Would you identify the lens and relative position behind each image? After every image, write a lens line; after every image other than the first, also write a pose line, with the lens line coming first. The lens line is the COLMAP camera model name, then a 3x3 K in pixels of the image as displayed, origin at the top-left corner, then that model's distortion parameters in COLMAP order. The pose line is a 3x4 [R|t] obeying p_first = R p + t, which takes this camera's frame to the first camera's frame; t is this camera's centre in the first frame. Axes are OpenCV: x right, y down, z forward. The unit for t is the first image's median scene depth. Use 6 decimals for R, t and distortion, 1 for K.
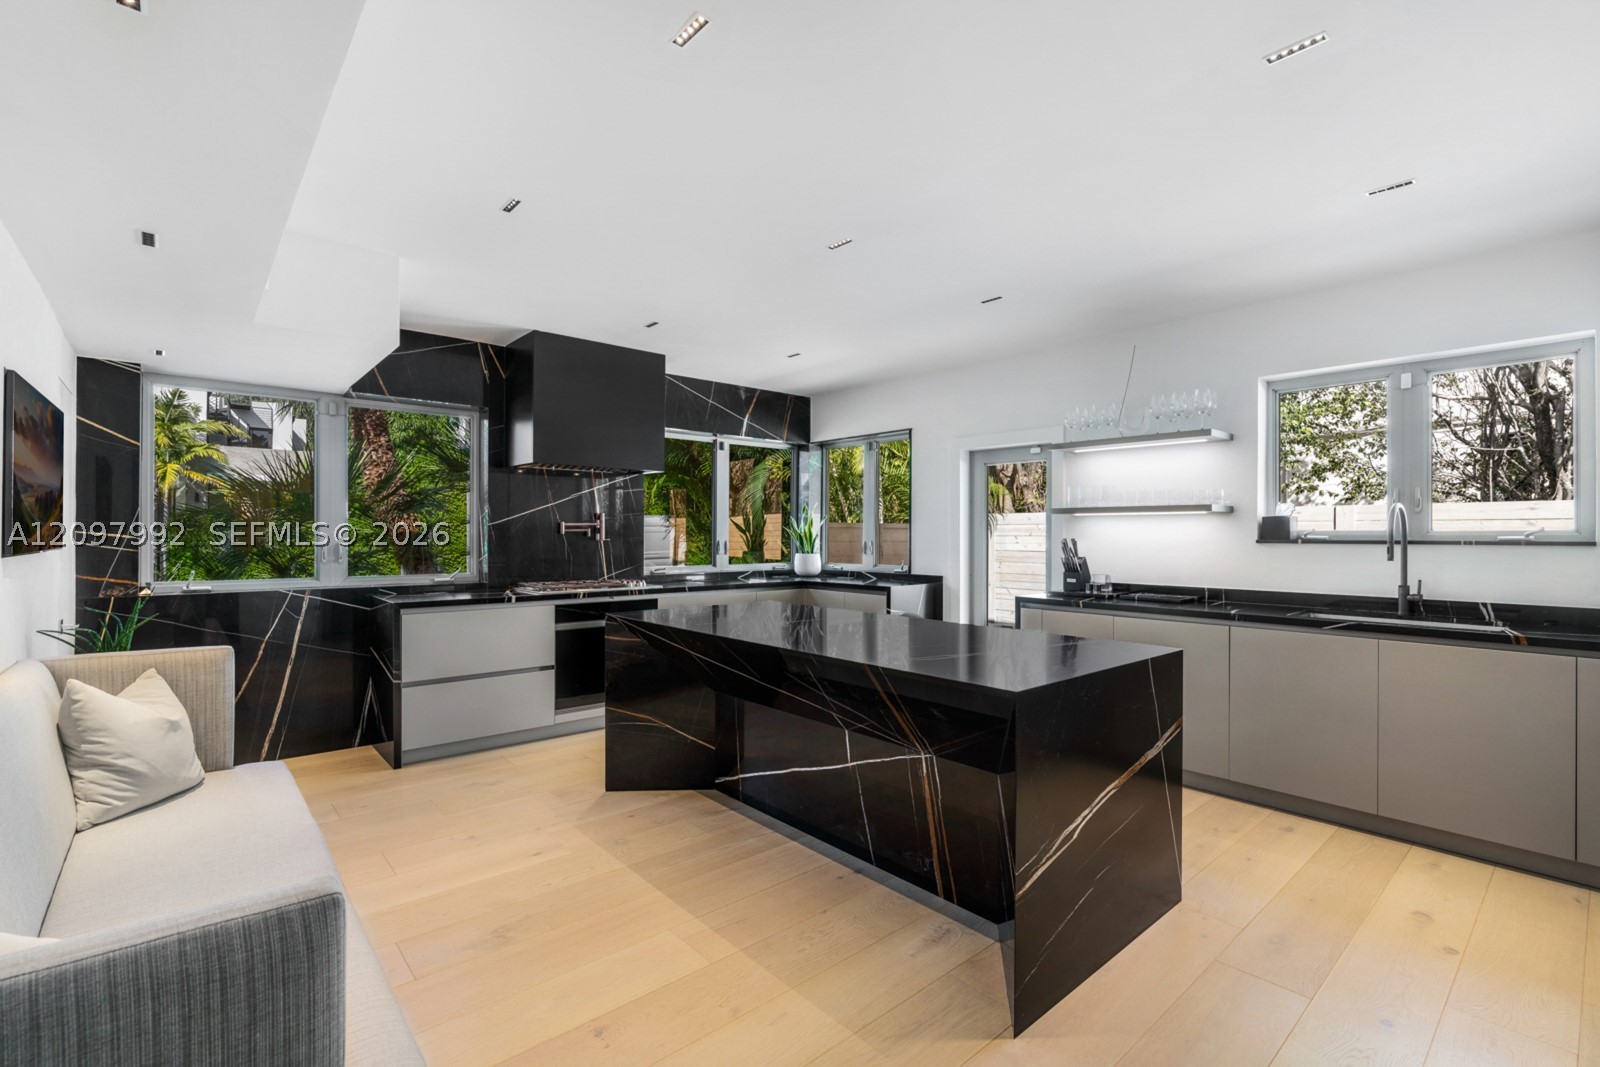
lens RADIAL K [[719.5, 0, 798.8], [0, 719.5, 535.8], [0, 0, 1]] dist [0.002333, 0.000629]
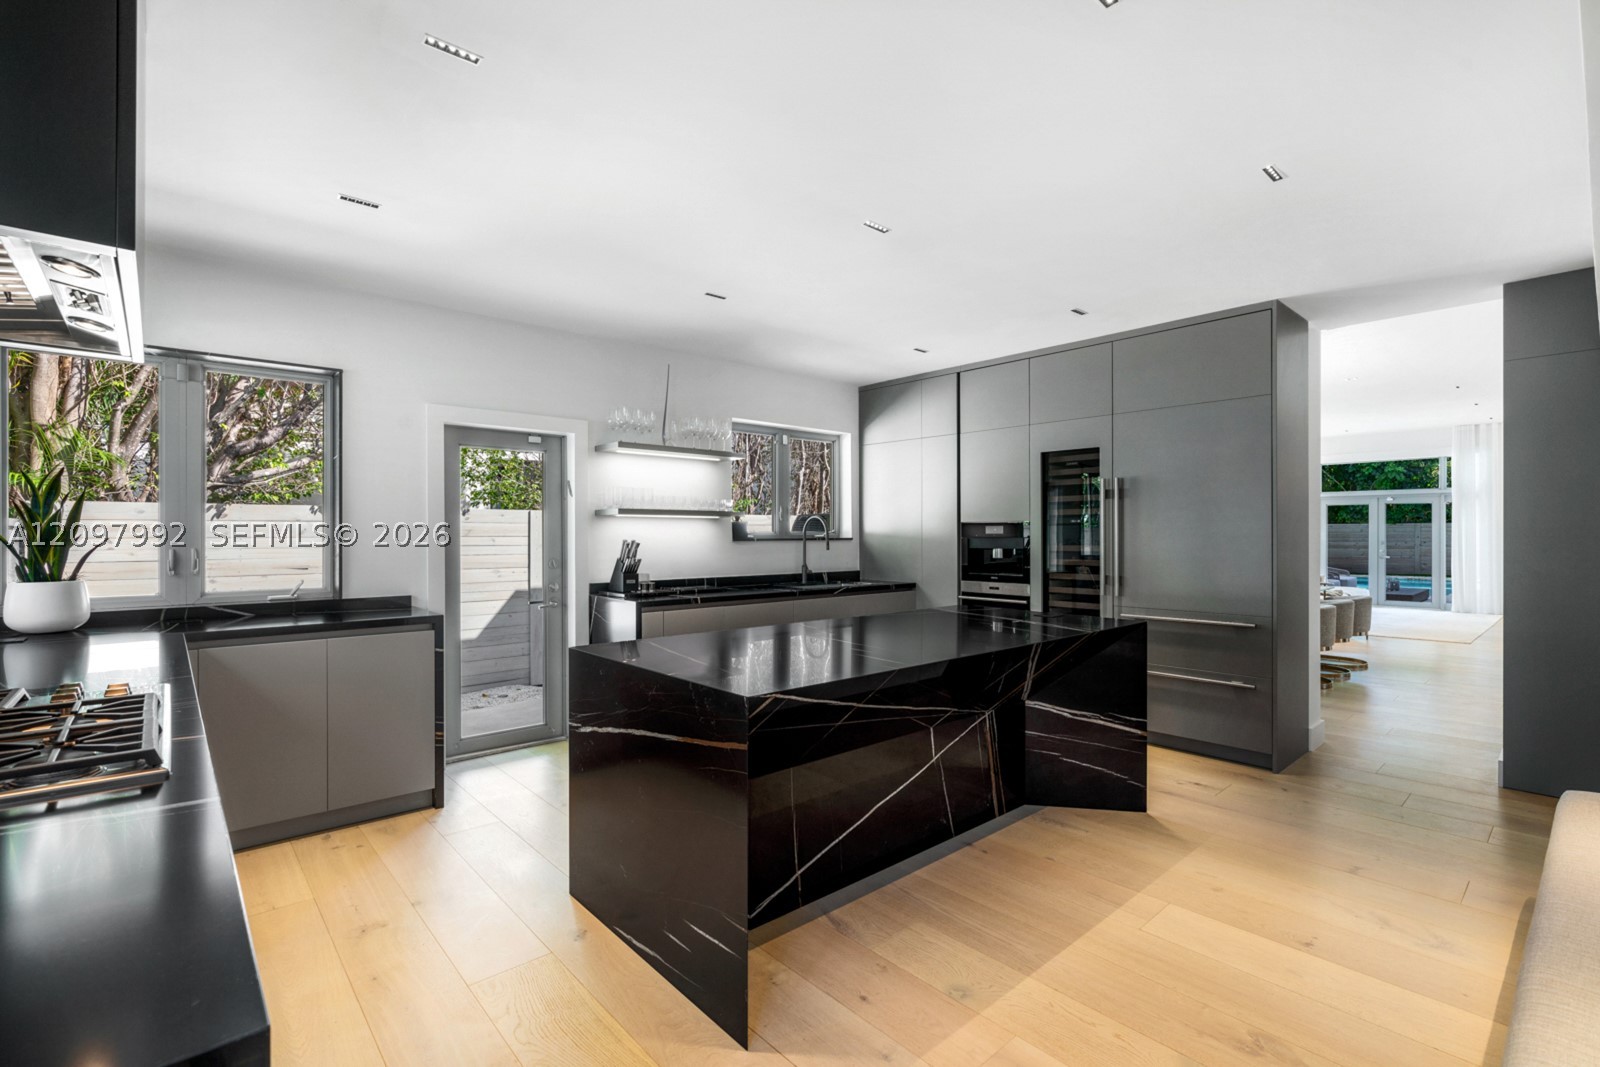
lens RADIAL K [[719.5, 0, 794.6], [0, 719.5, 536.0], [0, 0, 1]] dist [0.002333, 0.000629]
pose [[-0.007787, -0.003957, 0.999962, -0.859936], [0.002989, 0.999988, 0.003980, -0.006406], [-0.999965, 0.003020, -0.007775, 1.083326]]
